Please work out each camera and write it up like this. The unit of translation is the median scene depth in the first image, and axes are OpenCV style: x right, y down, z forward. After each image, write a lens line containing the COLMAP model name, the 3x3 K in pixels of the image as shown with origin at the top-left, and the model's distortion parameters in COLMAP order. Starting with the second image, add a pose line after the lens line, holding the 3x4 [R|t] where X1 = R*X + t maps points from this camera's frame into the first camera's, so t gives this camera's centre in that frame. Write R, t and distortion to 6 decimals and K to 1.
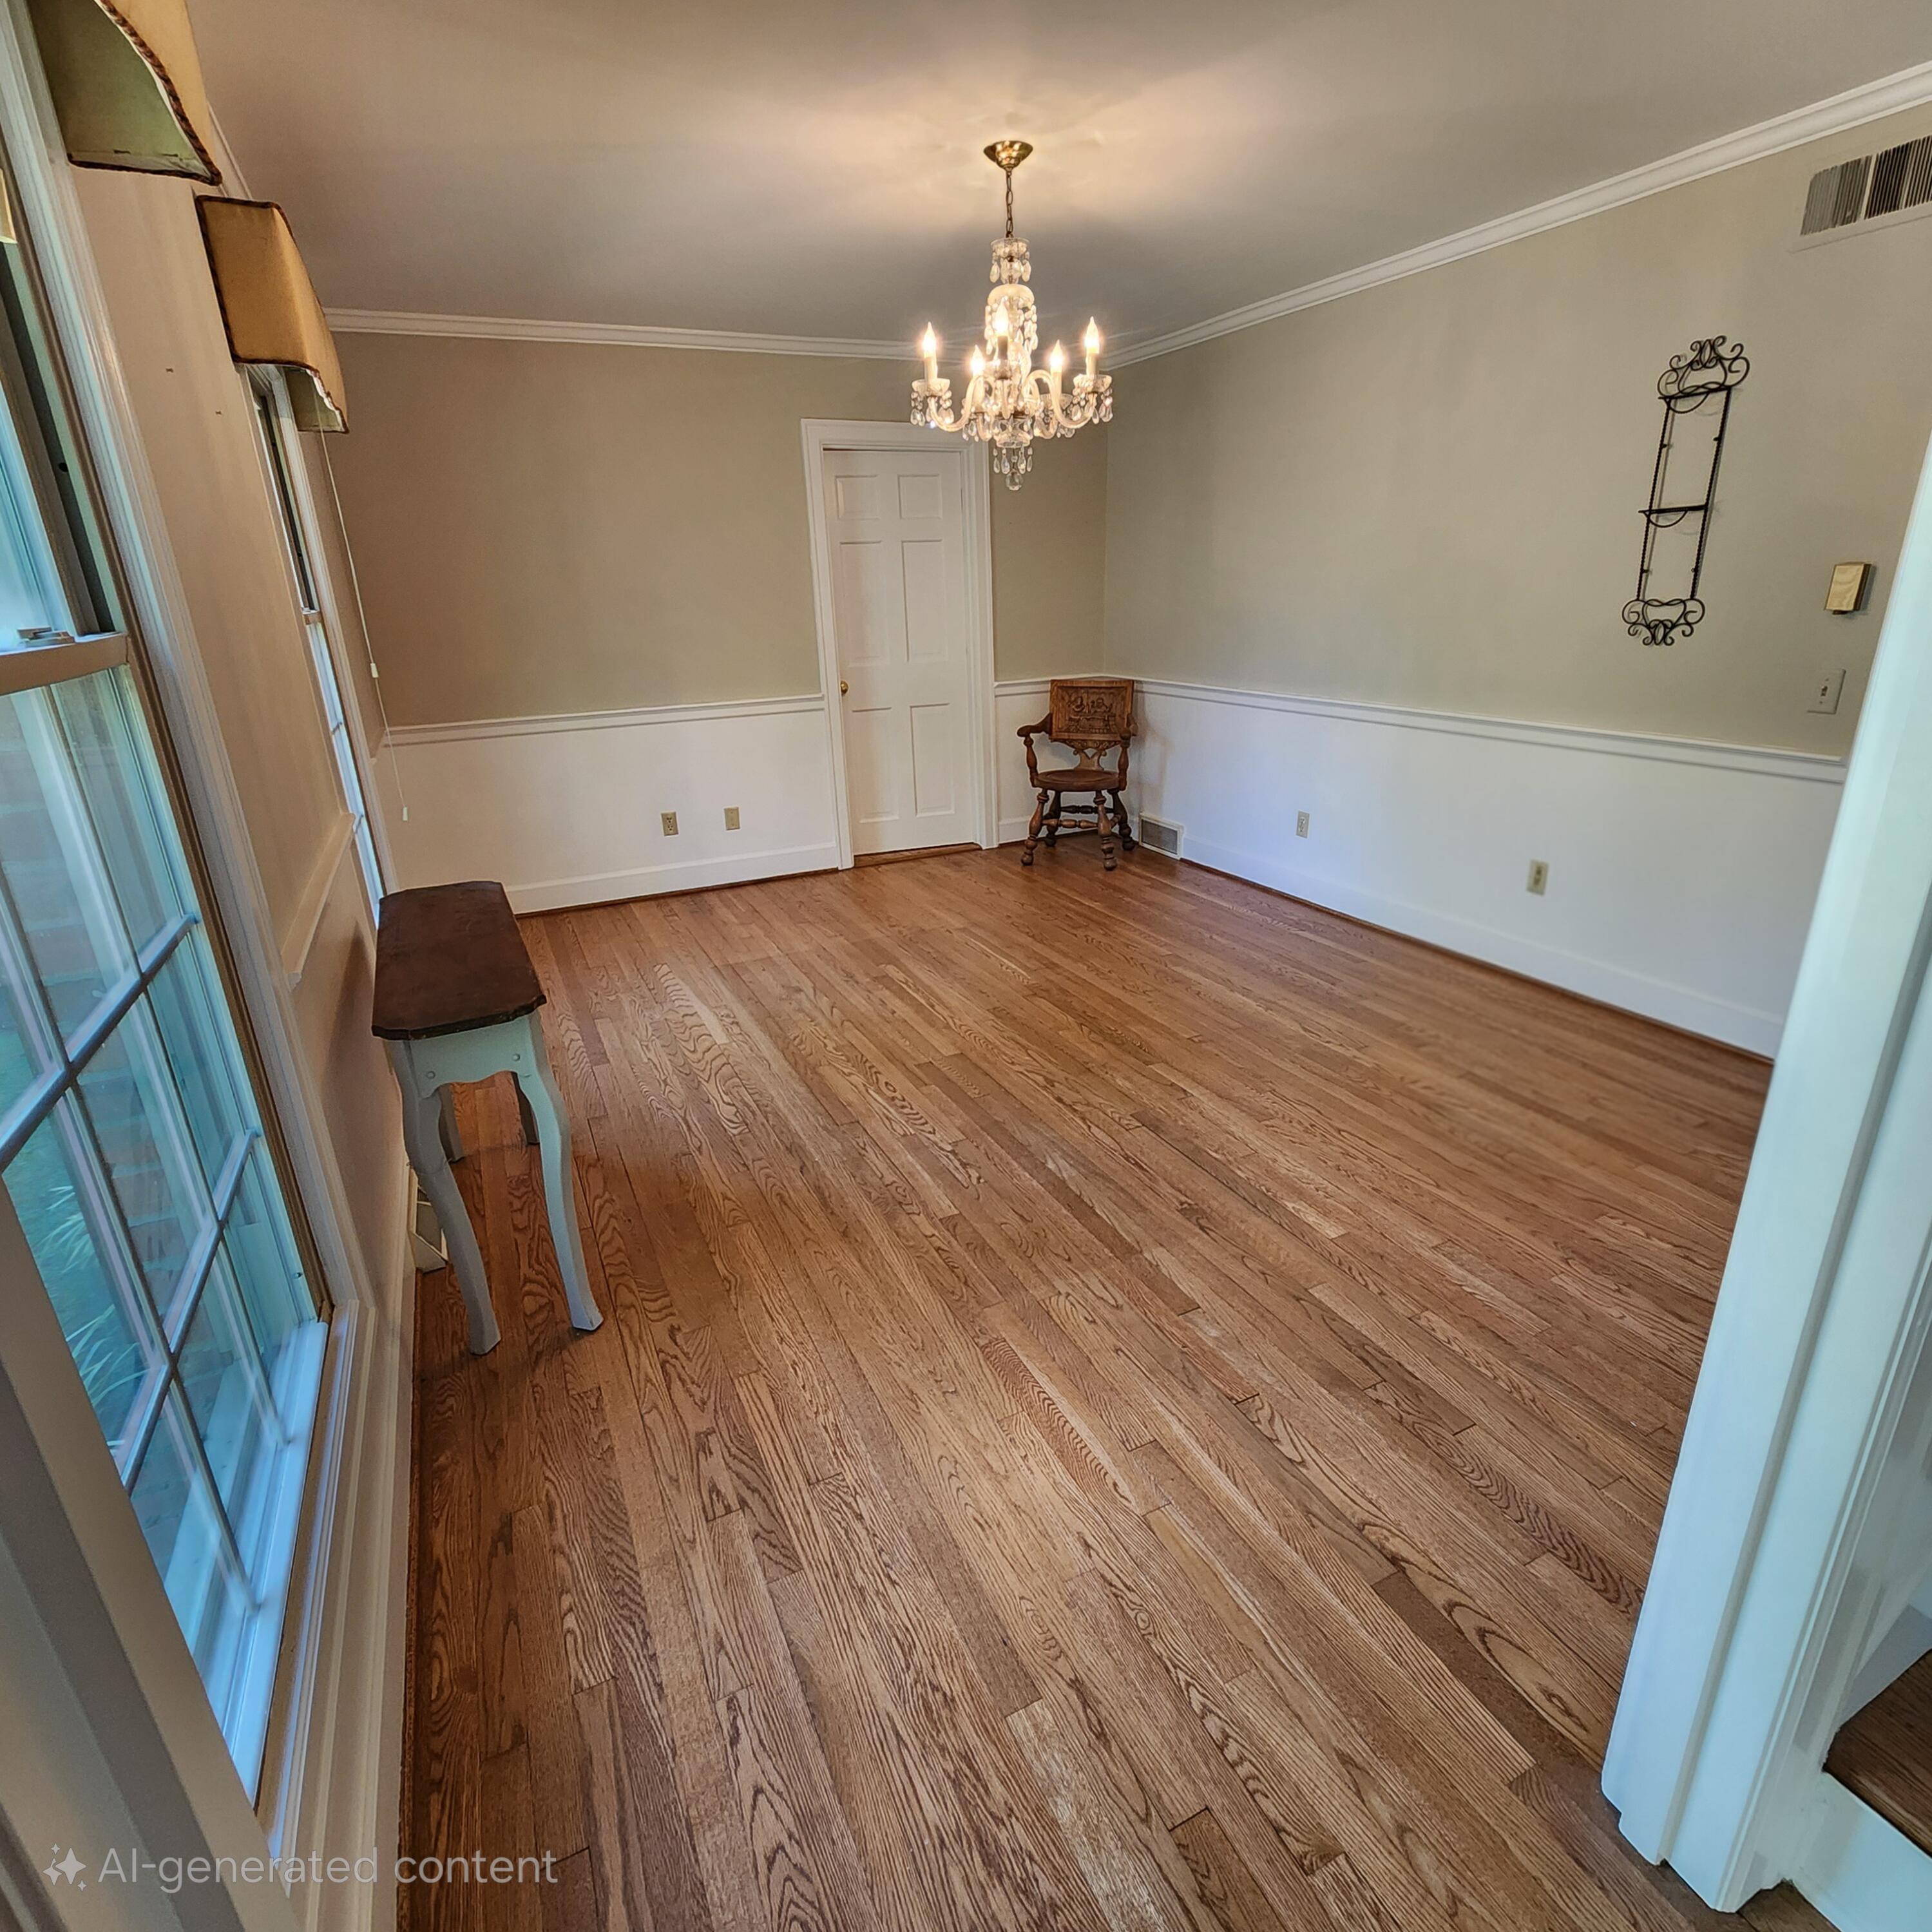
lens RADIAL K [[1052.3, 0, 966.1], [0, 1052.3, 962.1], [0, 0, 1]] dist [0.005009, -0.000858]
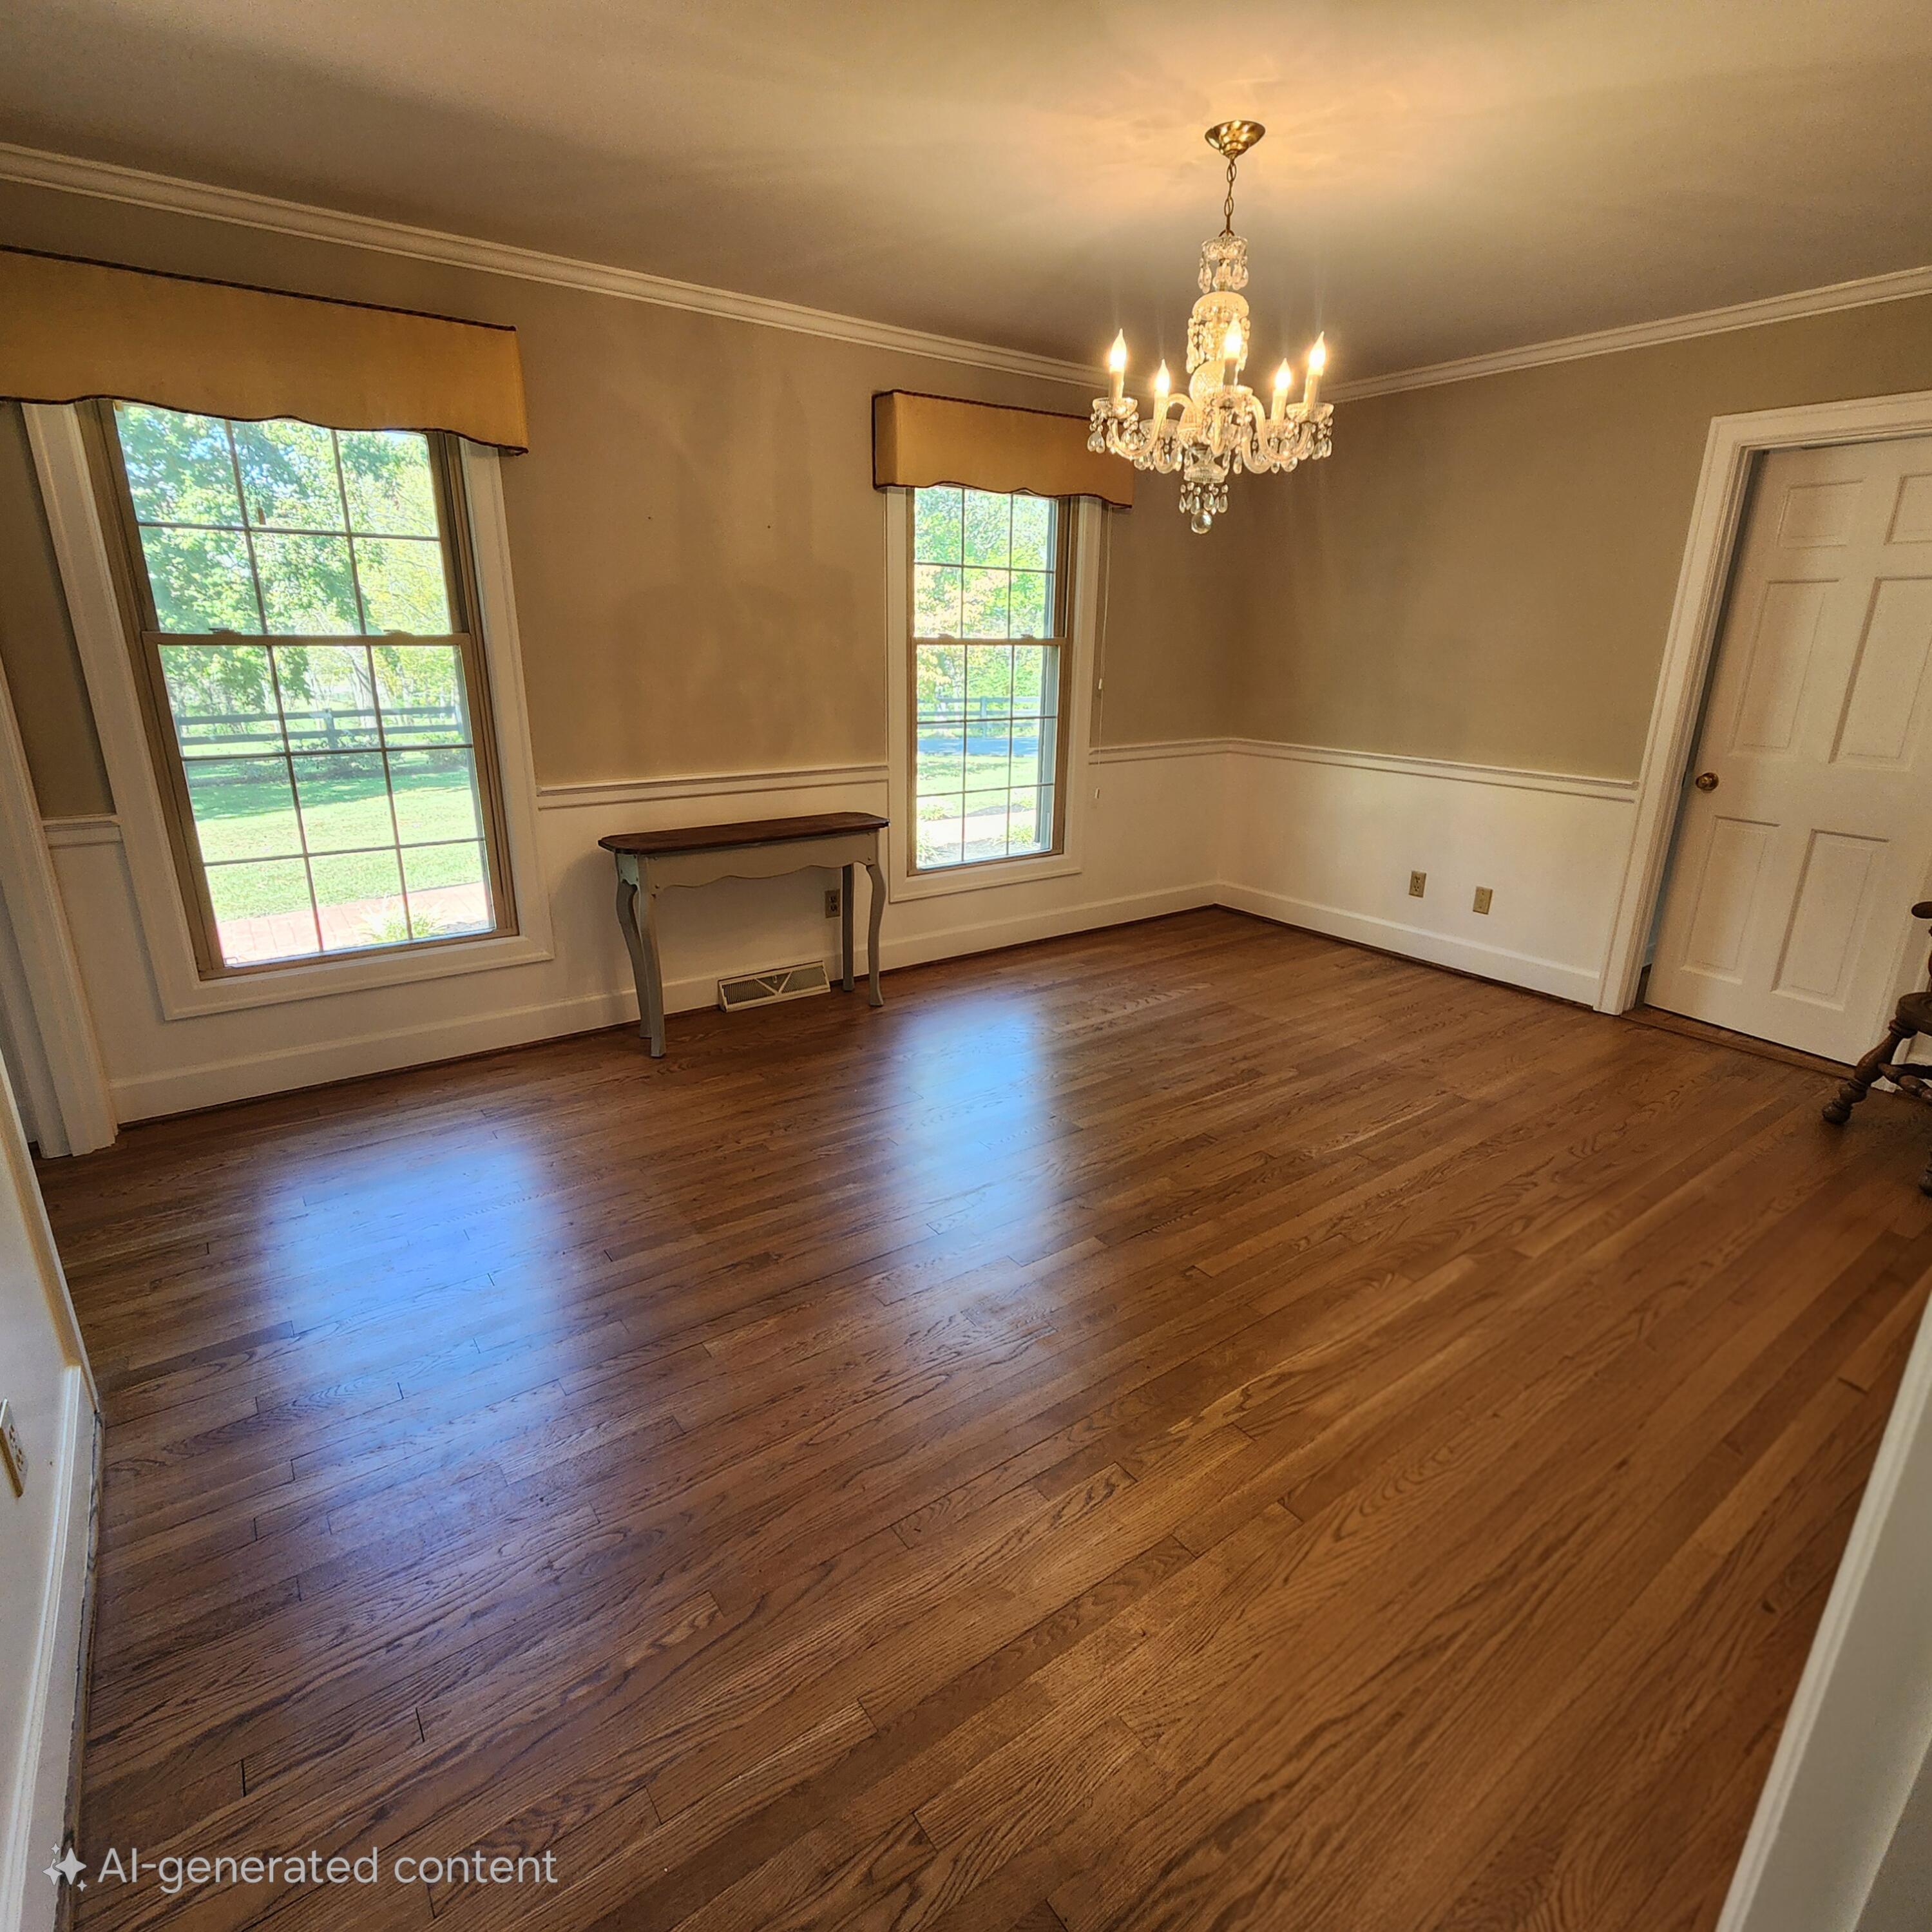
lens RADIAL K [[1052.3, 0, 967.3], [0, 1052.3, 970.4], [0, 0, 1]] dist [0.005009, -0.000858]
pose [[0.189400, 0.341423, -0.920629, 0.649730], [-0.351655, 0.898994, 0.261054, -0.205609], [0.916769, 0.274300, 0.290333, 0.482933]]
